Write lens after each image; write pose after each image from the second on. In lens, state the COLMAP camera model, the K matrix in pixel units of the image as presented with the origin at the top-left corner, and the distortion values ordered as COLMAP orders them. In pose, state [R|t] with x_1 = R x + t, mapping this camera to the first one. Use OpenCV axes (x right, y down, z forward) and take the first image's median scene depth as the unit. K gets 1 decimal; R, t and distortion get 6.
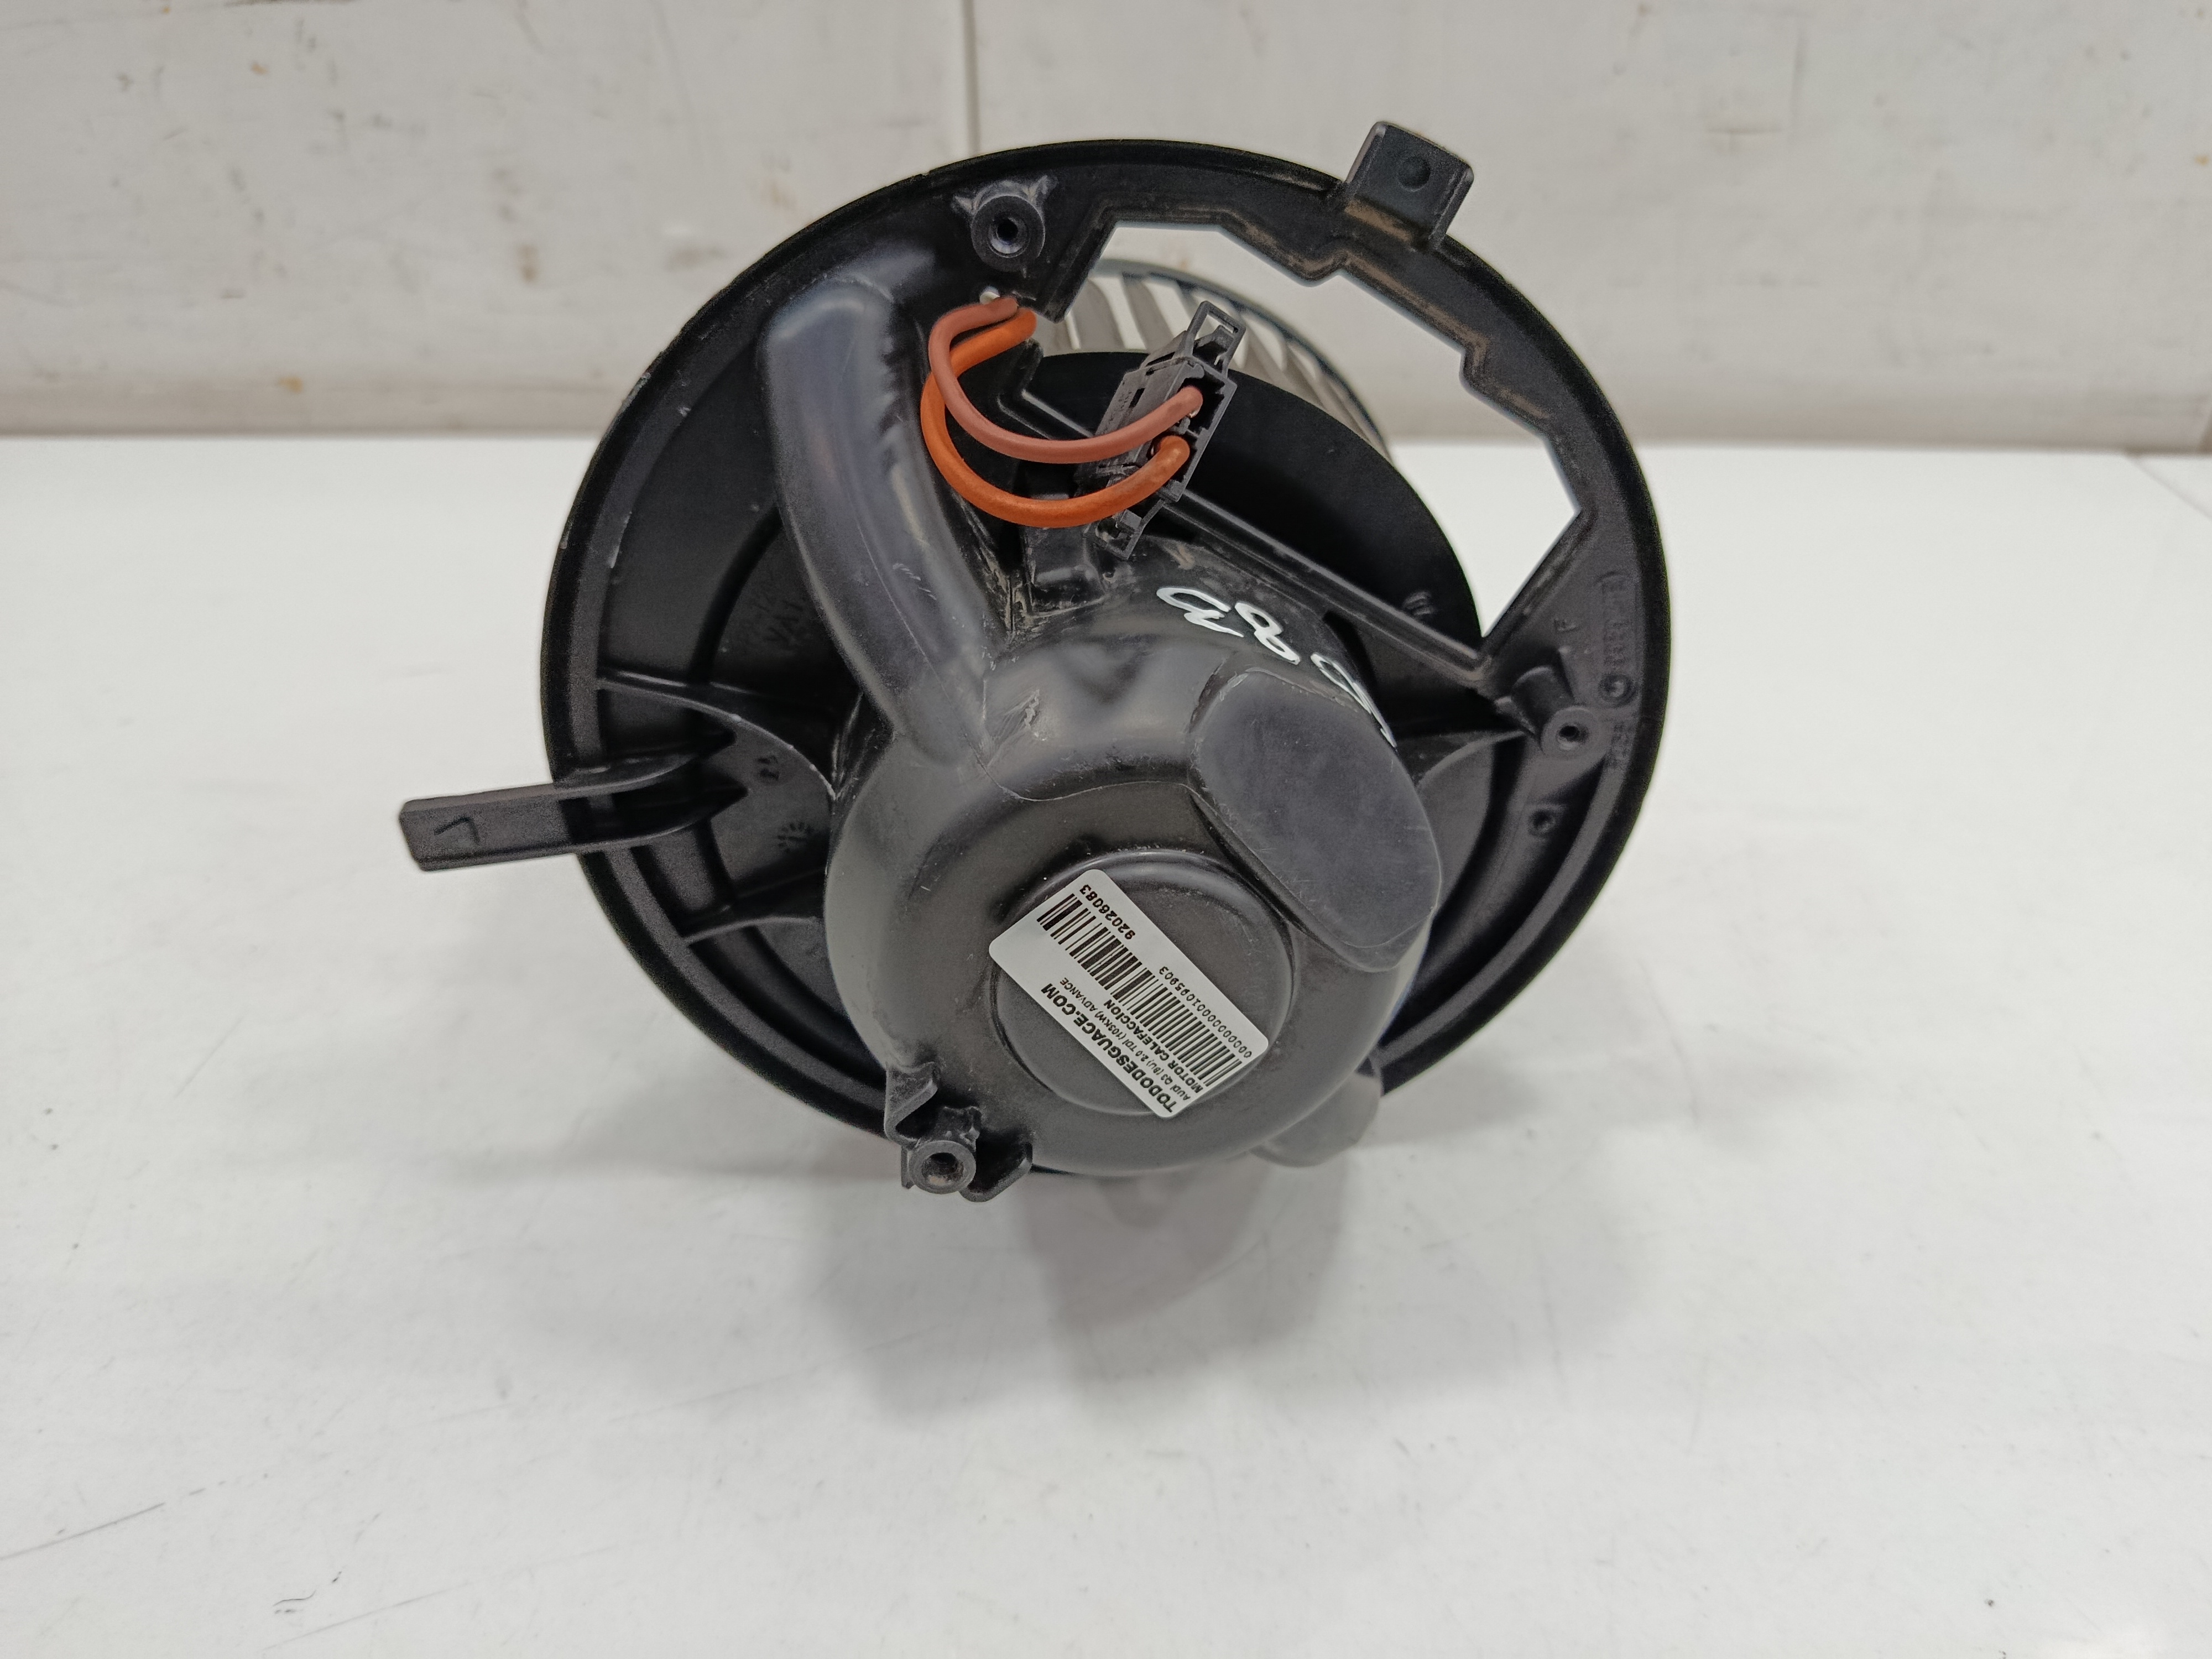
lens RADIAL K [[1540.8, 0, 1114.4], [0, 1540.8, 952.9], [0, 0, 1]] dist [-0.042352, 0.021436]
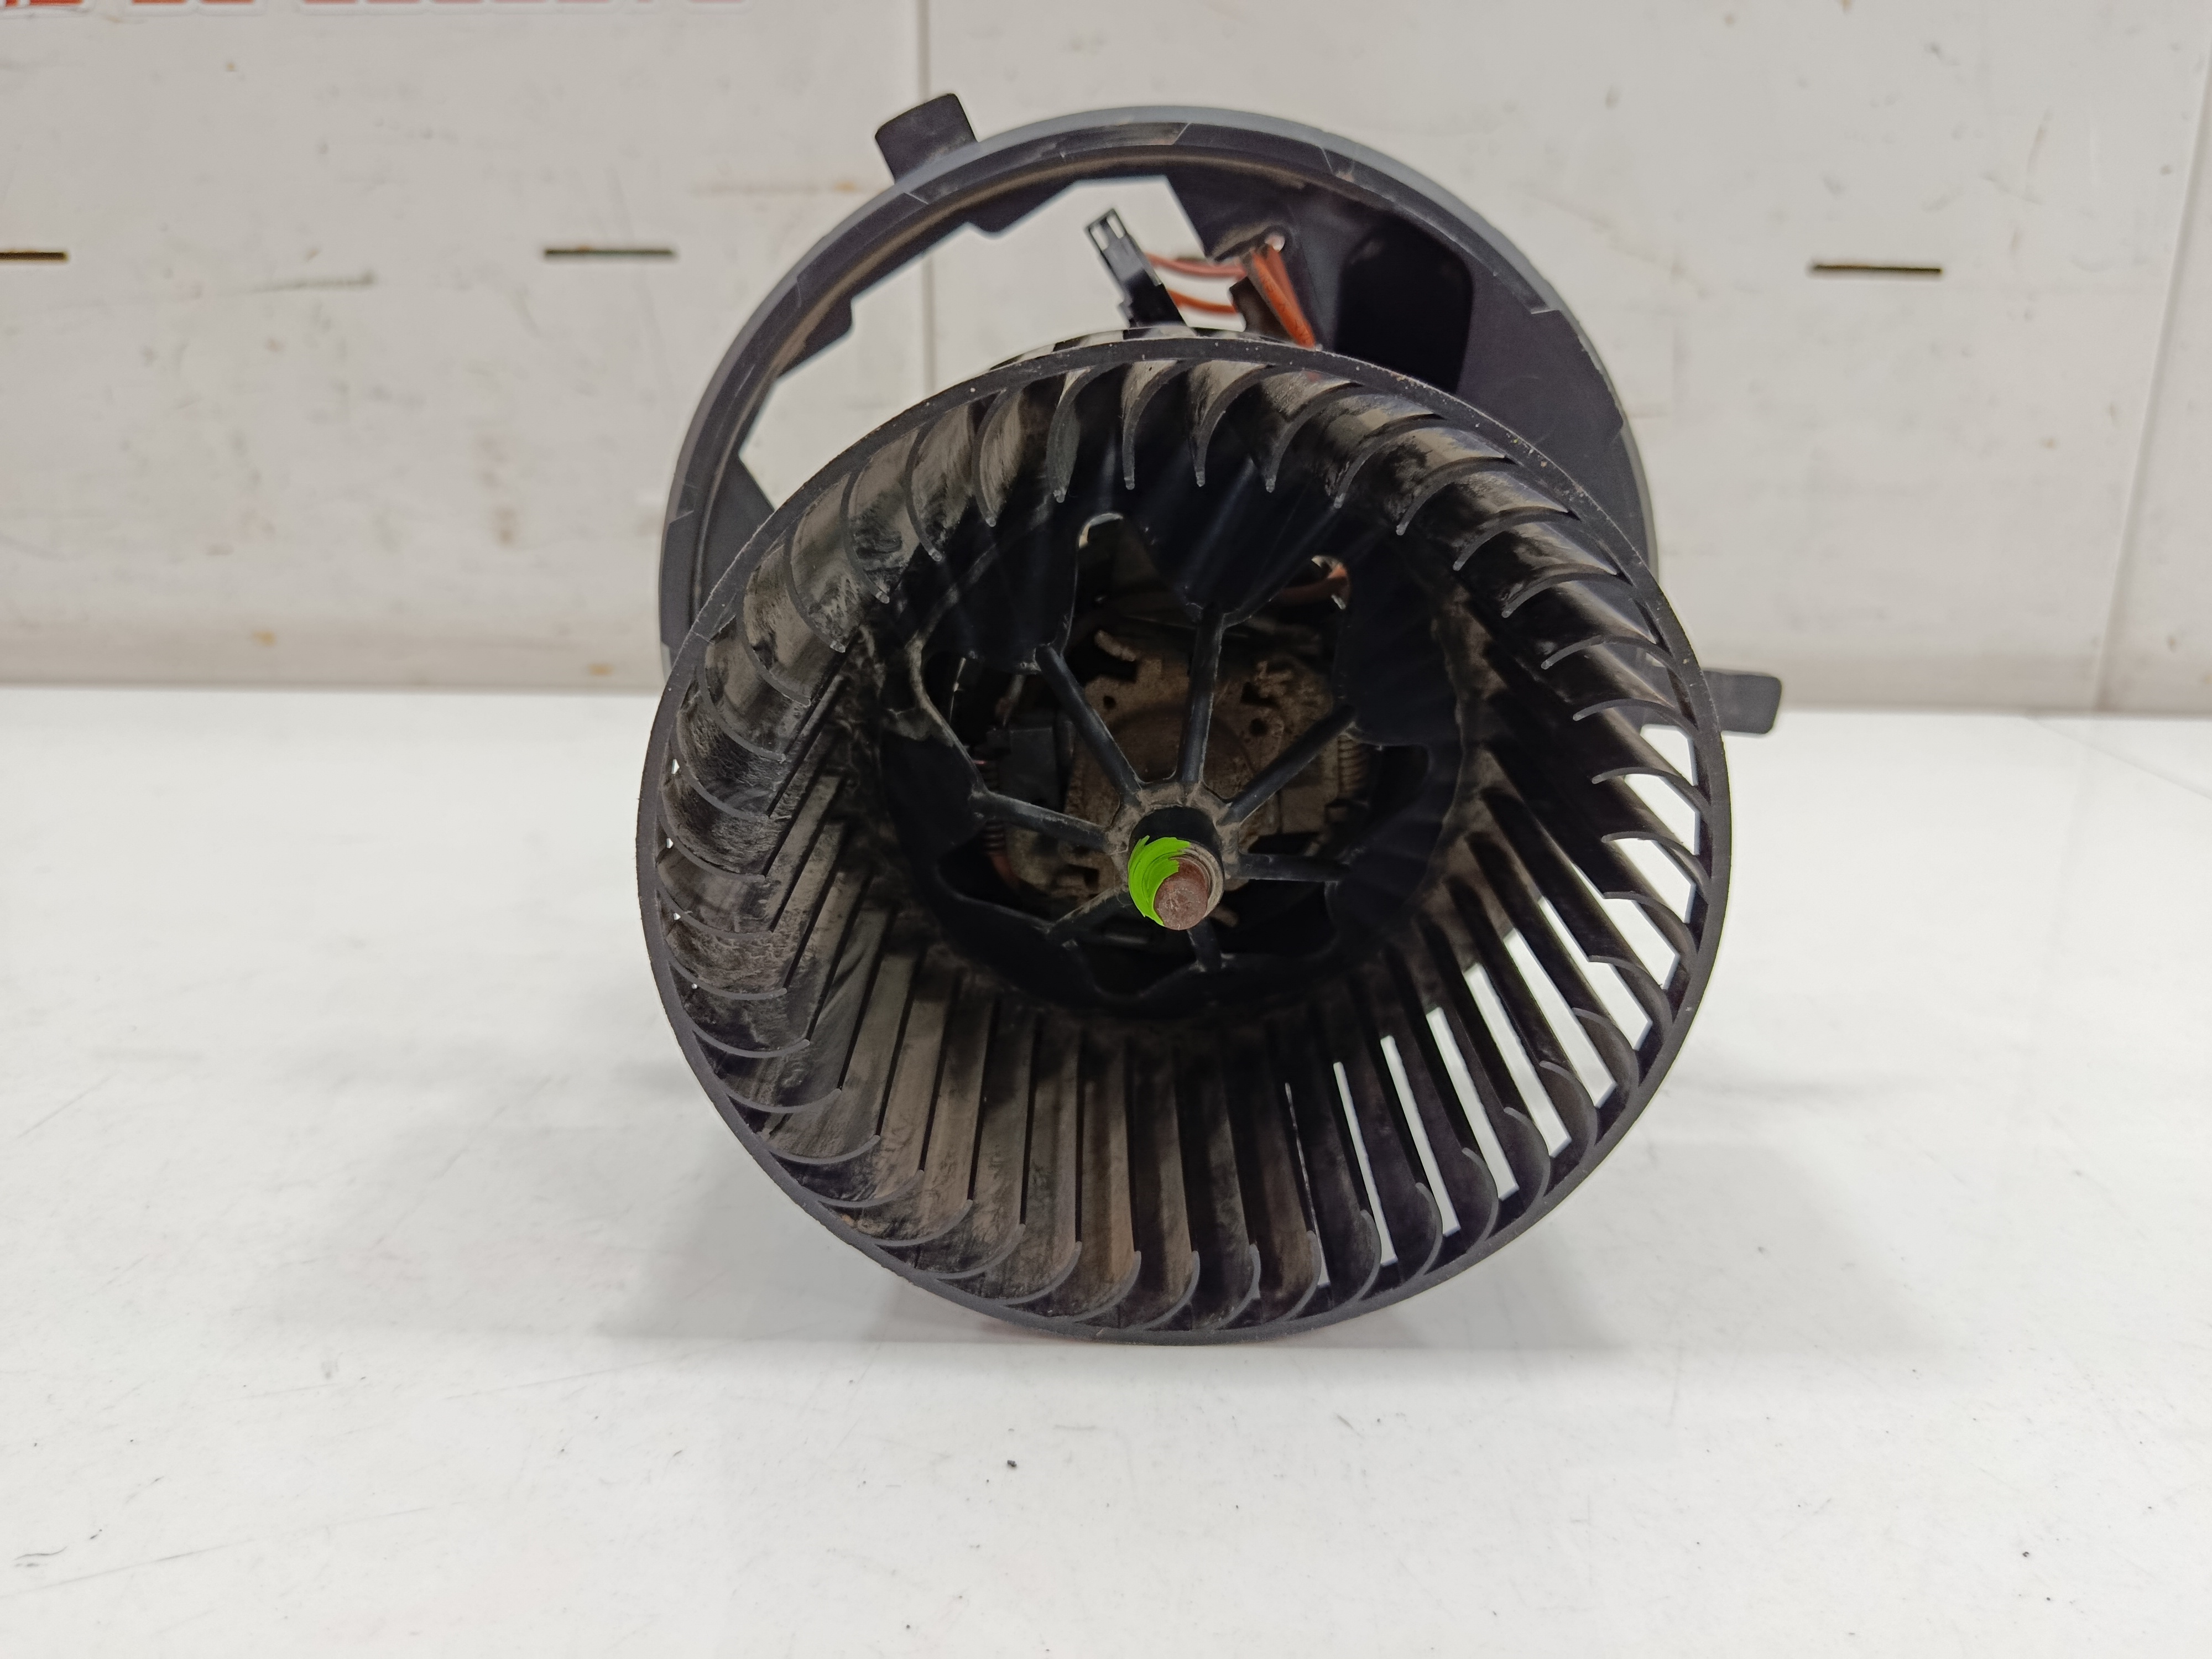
lens RADIAL K [[1562.9, 0, 1102.1], [0, 1562.9, 937.6], [0, 0, 1]] dist [-0.027027, 0.002811]
pose [[0.999748, 0.009016, 0.020540, 0.011387], [-0.003292, 0.964735, -0.263203, 0.121813], [-0.022189, 0.263069, 0.964522, 0.026958]]
